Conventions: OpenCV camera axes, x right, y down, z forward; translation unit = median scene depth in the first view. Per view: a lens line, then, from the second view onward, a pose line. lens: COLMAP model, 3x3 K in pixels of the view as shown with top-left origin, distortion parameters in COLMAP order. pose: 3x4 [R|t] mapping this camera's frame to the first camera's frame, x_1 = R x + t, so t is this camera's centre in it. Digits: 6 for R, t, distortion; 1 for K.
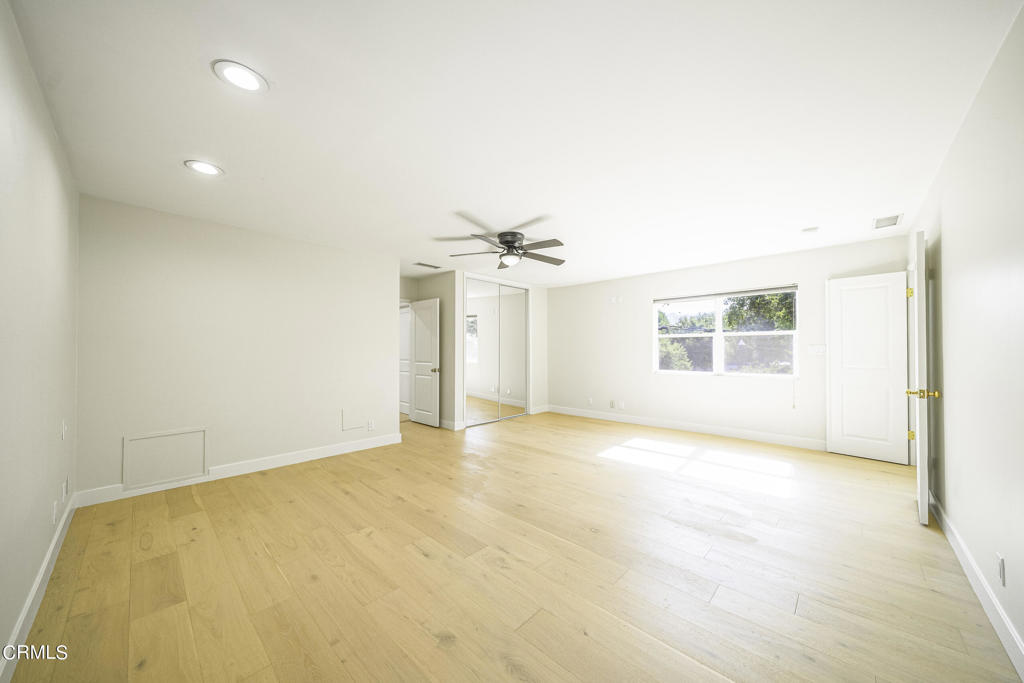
lens RADIAL K [[353.6, 0, 512.8], [0, 353.6, 346.2], [0, 0, 1]] dist [0.001398, 0.000022]
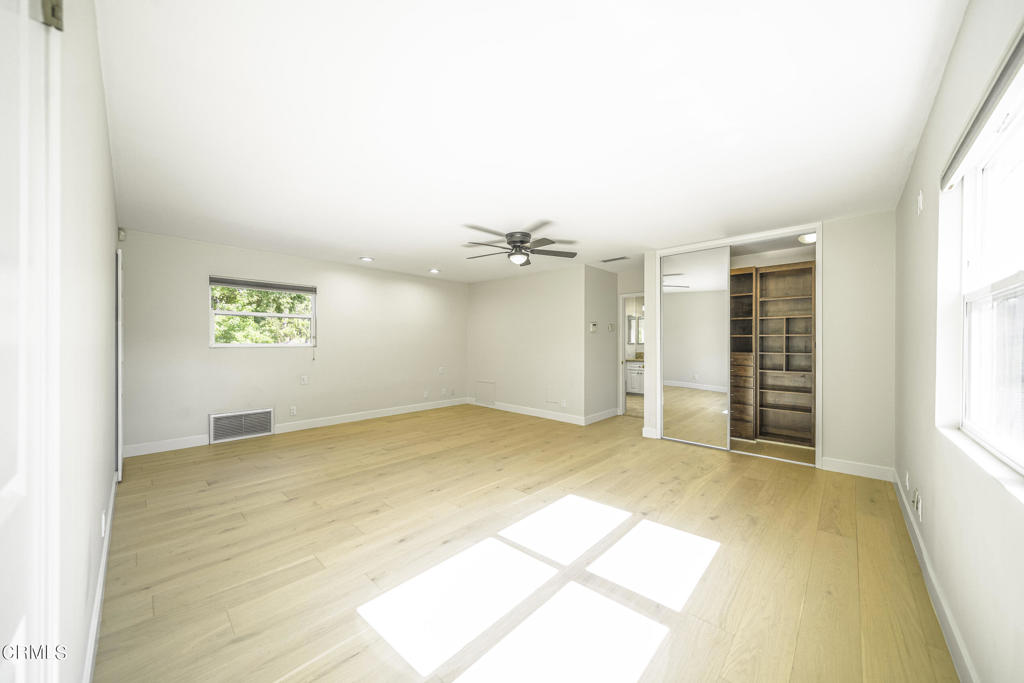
lens RADIAL K [[353.6, 0, 512.8], [0, 353.6, 346.2], [0, 0, 1]] dist [0.001398, 0.000022]
pose [[-0.006459, 0.002975, -0.999975, 1.091725], [0.013922, 0.999899, 0.002885, 0.012870], [0.999882, -0.013903, -0.006500, 1.036406]]
